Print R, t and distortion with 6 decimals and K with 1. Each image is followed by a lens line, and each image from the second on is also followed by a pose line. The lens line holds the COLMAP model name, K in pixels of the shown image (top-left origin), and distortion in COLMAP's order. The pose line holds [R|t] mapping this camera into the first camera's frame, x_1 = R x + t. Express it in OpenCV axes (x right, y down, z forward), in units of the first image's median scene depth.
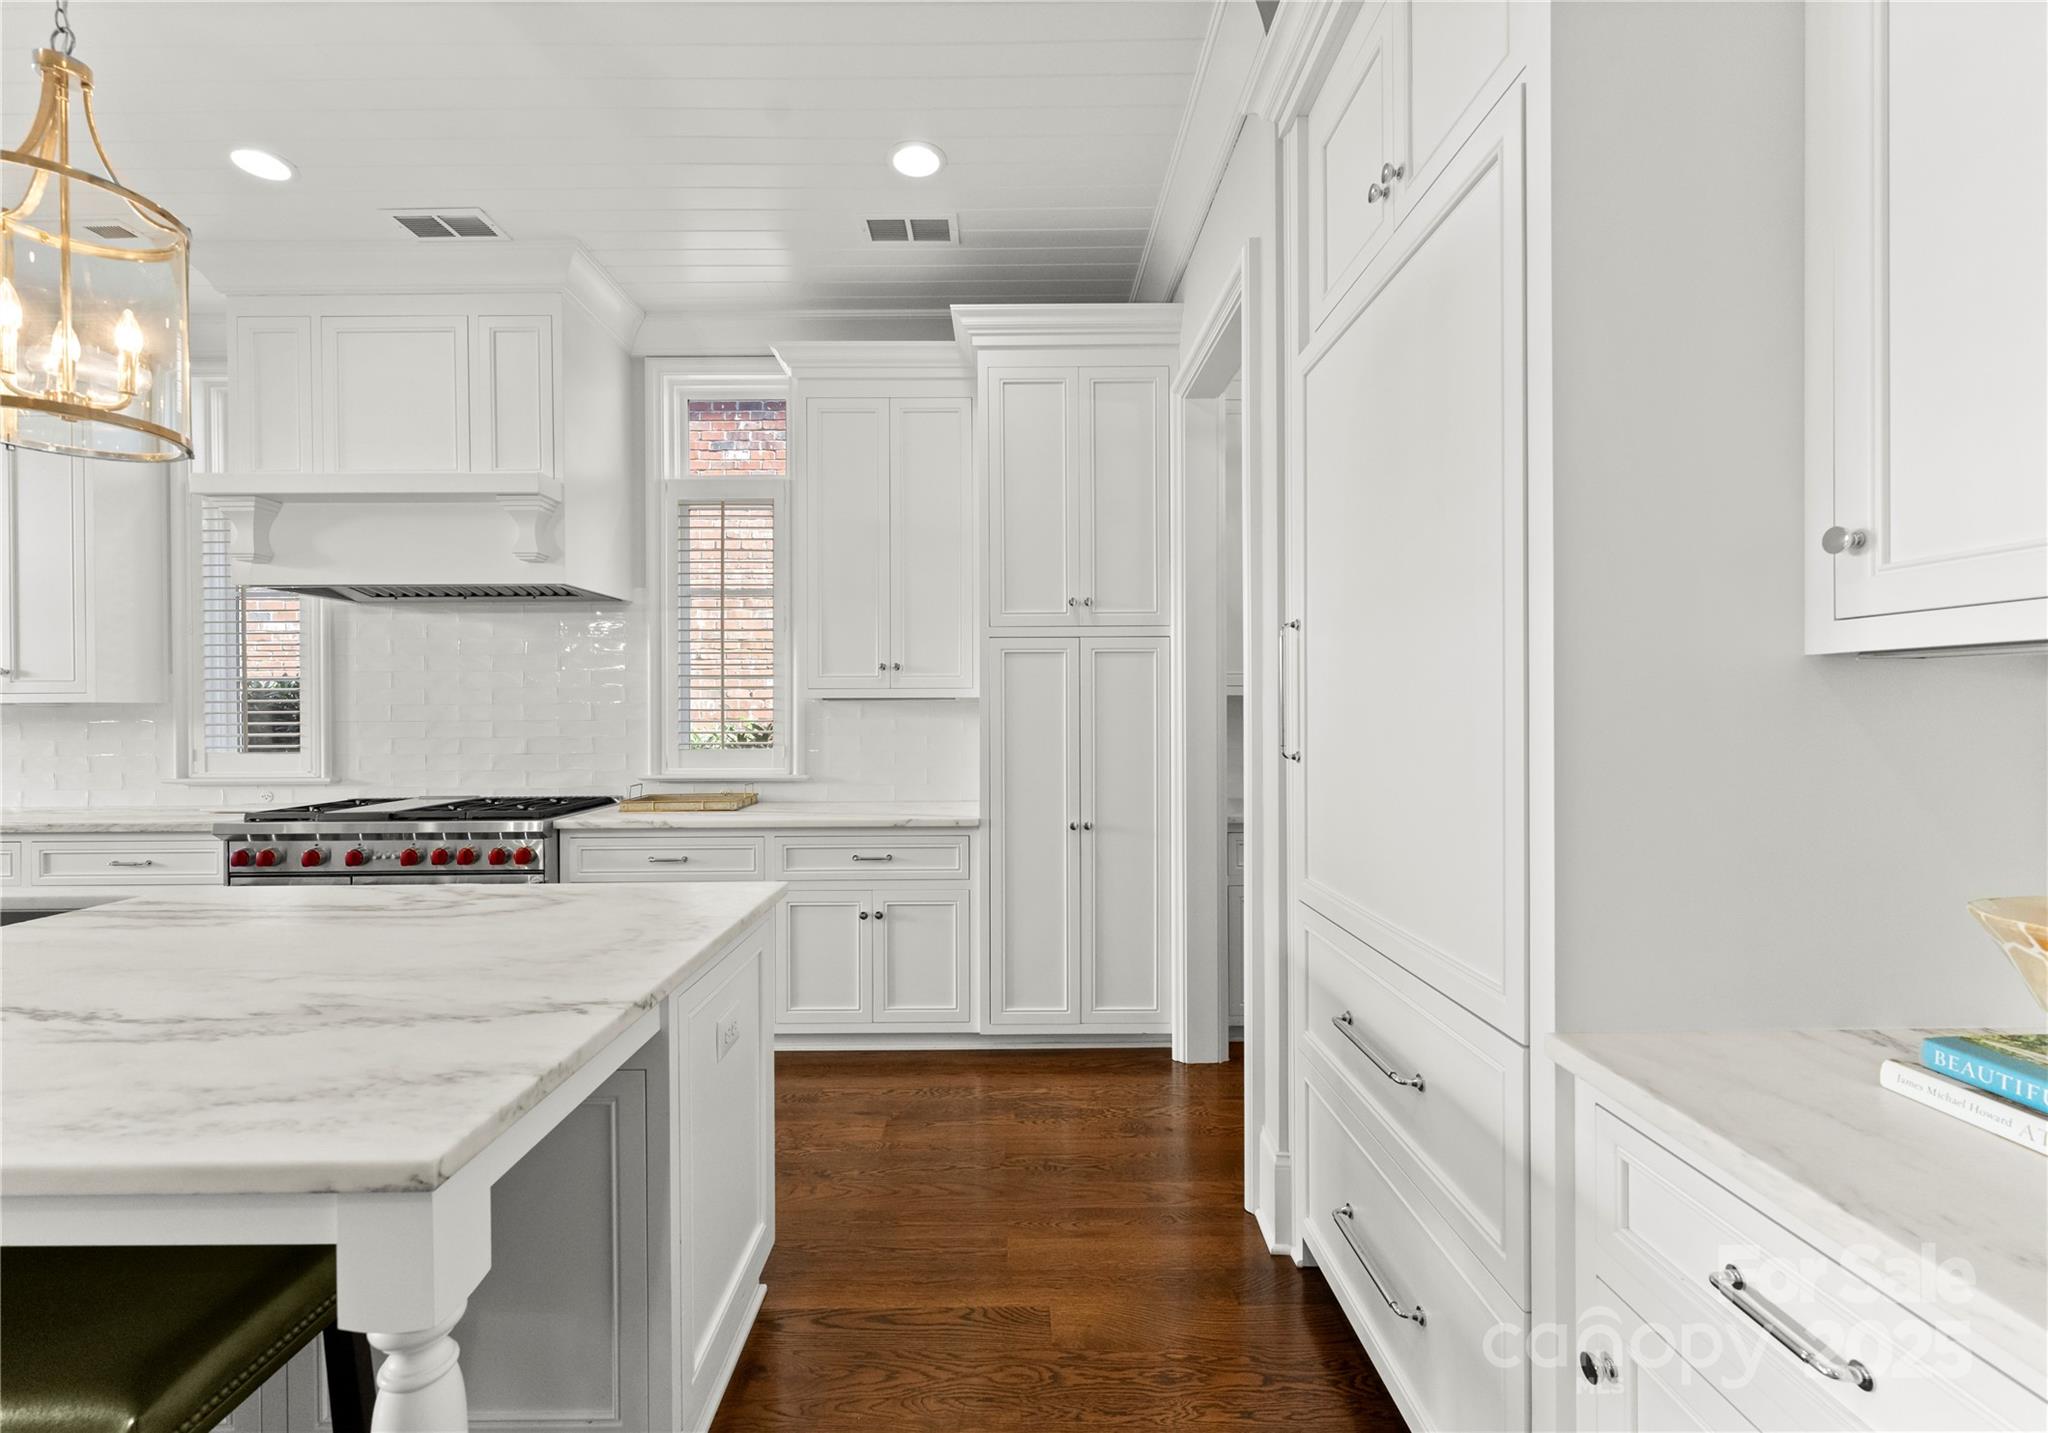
lens RADIAL K [[874.3, 0, 1016.8], [0, 874.3, 711.8], [0, 0, 1]] dist [-0.000308, -0.000077]
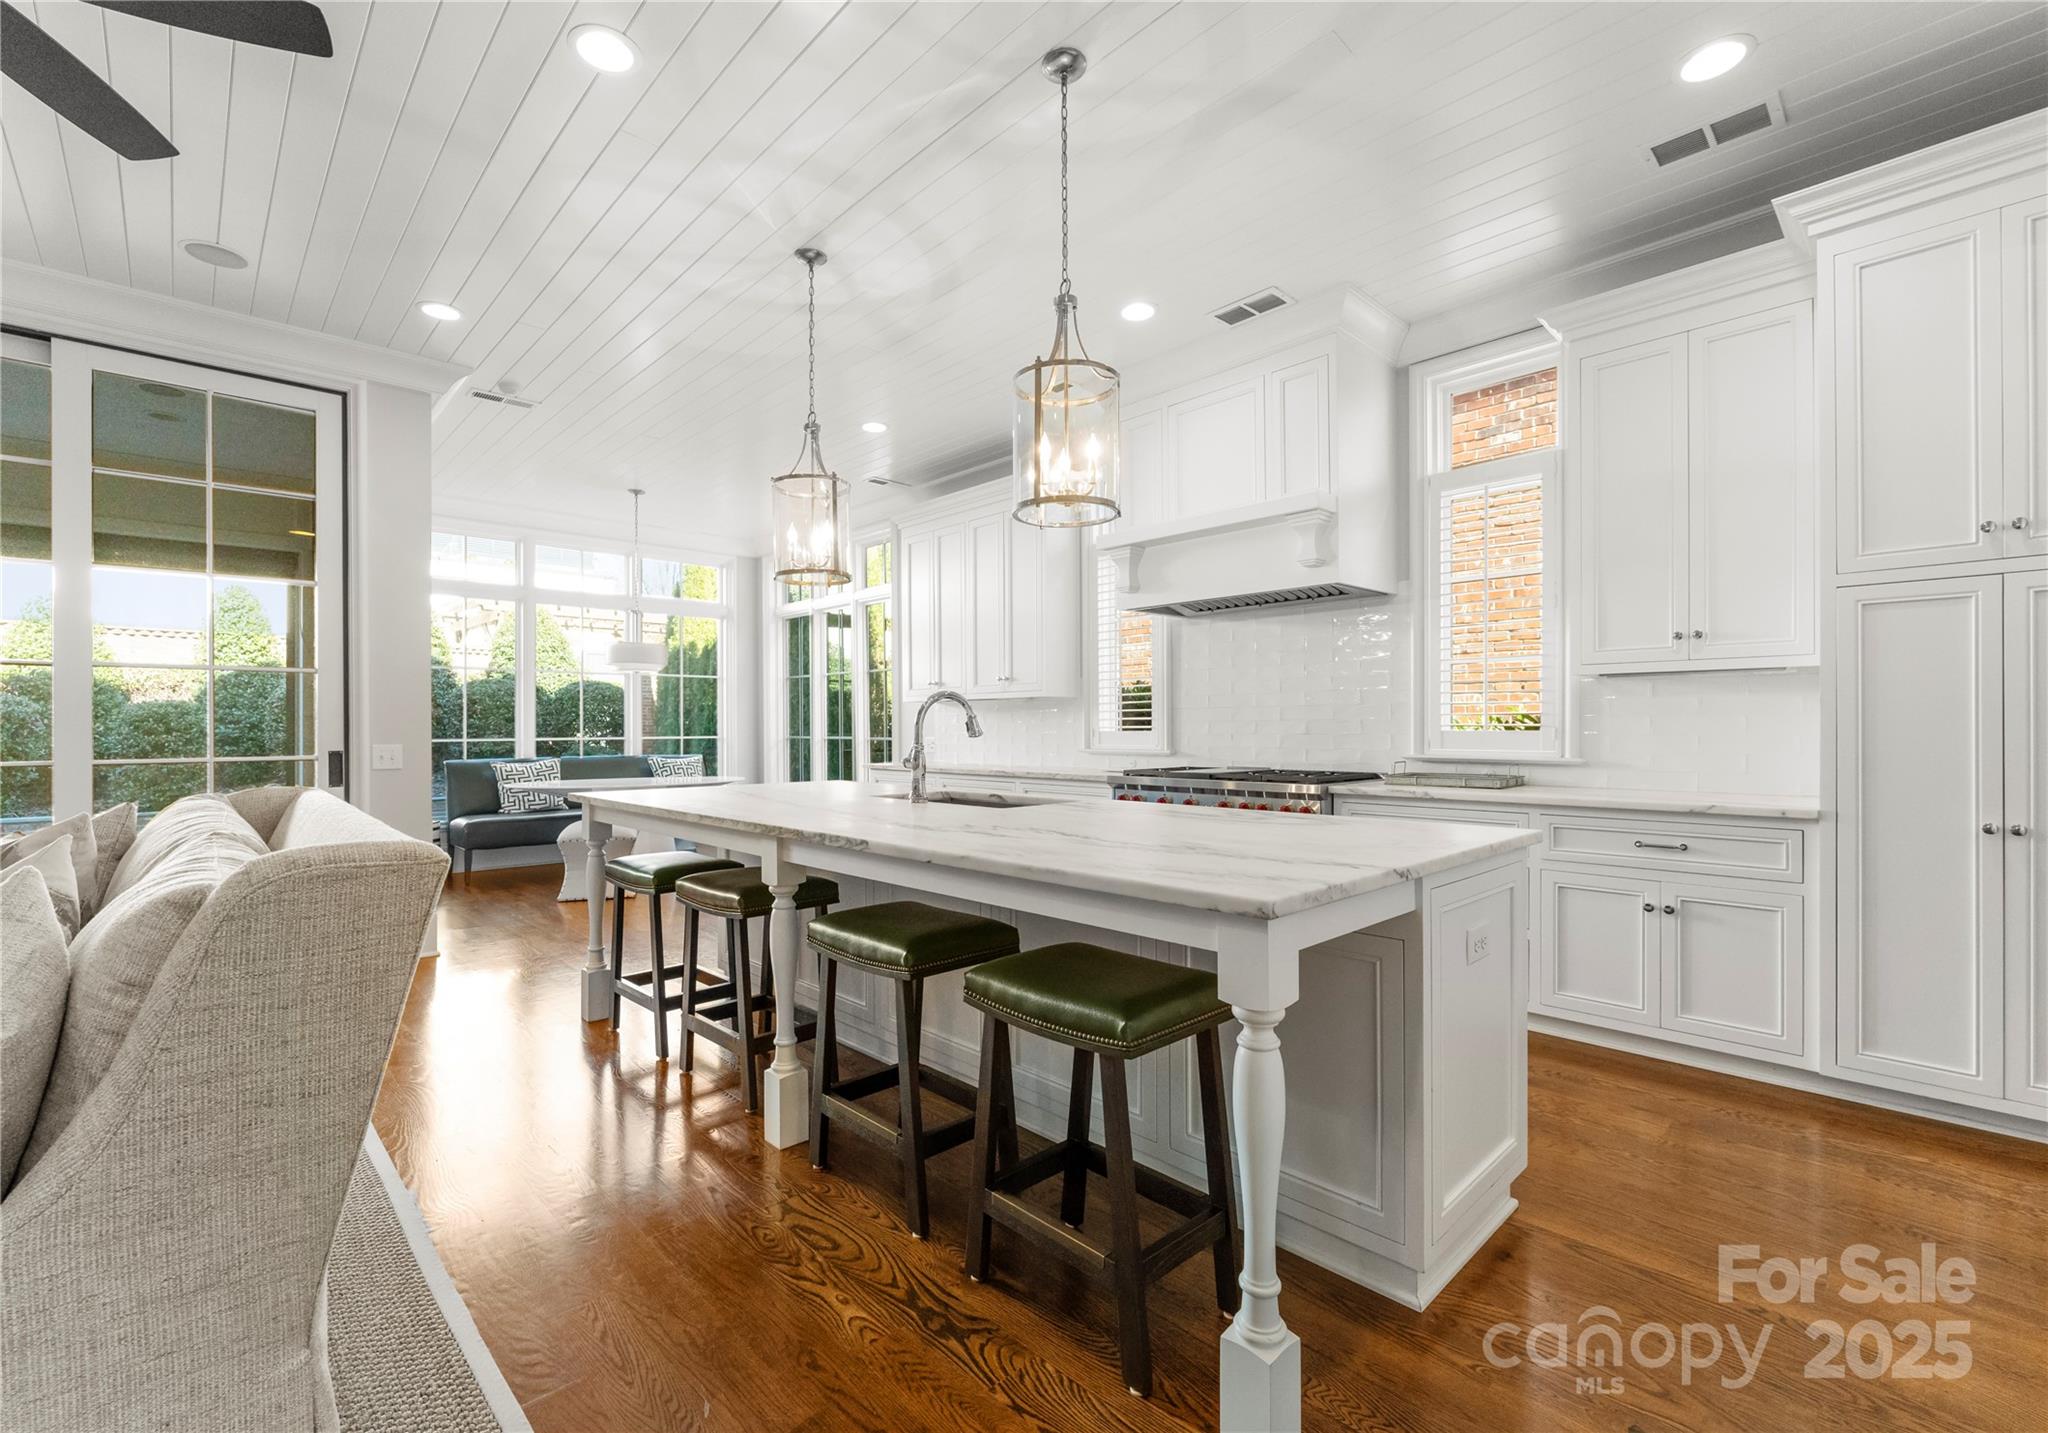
lens RADIAL K [[882.6, 0, 1003.9], [0, 882.6, 719.5], [0, 0, 1]] dist [-0.003265, 0.000025]
pose [[0.671266, 0.000841, -0.741216, 0.053522], [-0.004173, 0.999988, -0.002645, 0.041454], [0.741205, 0.004869, 0.671261, -0.115216]]
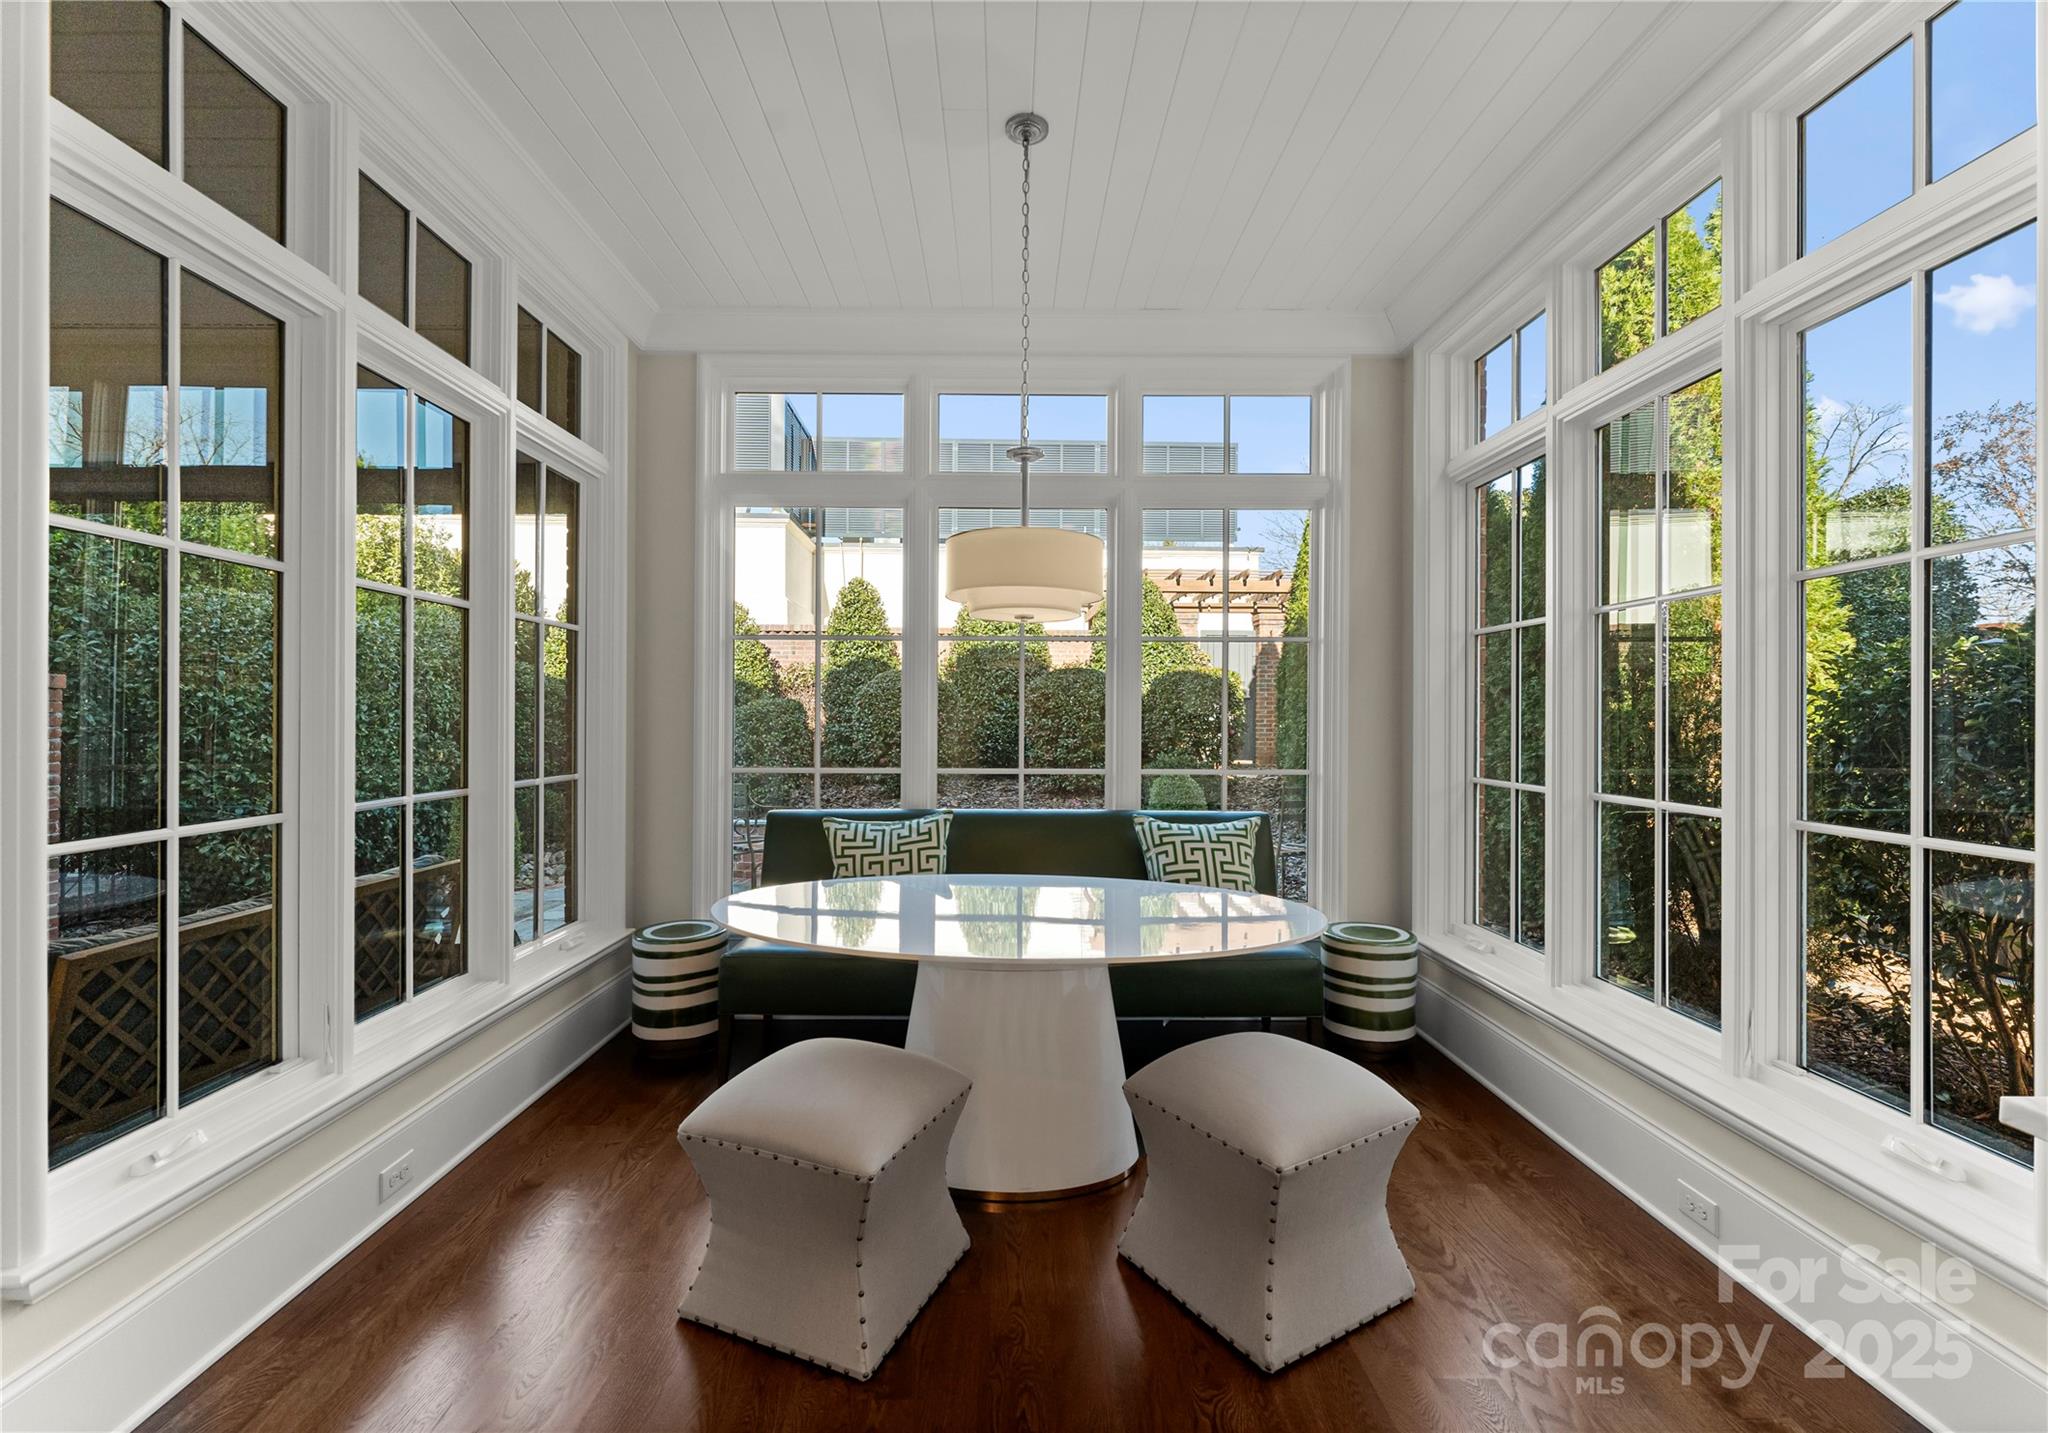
lens RADIAL K [[874.3, 0, 1016.8], [0, 874.3, 711.8], [0, 0, 1]] dist [-0.000308, -0.000077]
pose [[-0.007247, 0.002648, -0.999970, -1.381534], [-0.008035, 0.999964, 0.002706, 0.006730], [0.999941, 0.008055, -0.007225, 0.685983]]
